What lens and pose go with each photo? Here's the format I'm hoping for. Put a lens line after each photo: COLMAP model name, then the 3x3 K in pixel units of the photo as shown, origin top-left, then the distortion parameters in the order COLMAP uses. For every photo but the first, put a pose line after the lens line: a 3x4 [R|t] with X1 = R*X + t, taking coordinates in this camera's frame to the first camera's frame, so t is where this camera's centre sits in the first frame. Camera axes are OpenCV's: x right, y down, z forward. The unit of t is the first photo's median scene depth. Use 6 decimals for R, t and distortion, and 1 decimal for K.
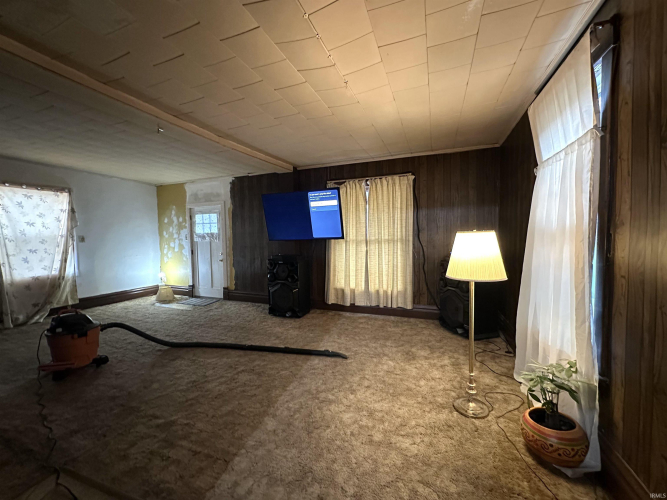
lens RADIAL K [[266.0, 0, 331.0], [0, 266.0, 248.4], [0, 0, 1]] dist [0.000368, 0.000431]
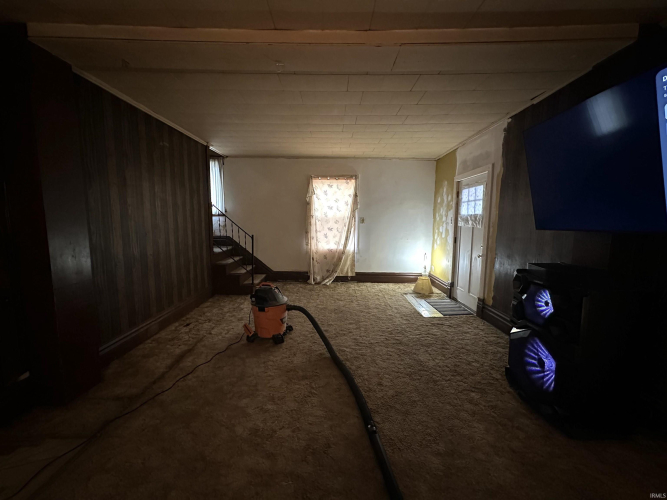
lens RADIAL K [[266.0, 0, 333.6], [0, 266.0, 250.6], [0, 0, 1]] dist [0.000368, 0.000431]
pose [[0.371057, 0.120869, -0.920710, 0.064930], [-0.057615, 0.992579, 0.107084, -0.021449], [0.926821, 0.013313, 0.375267, 0.463985]]
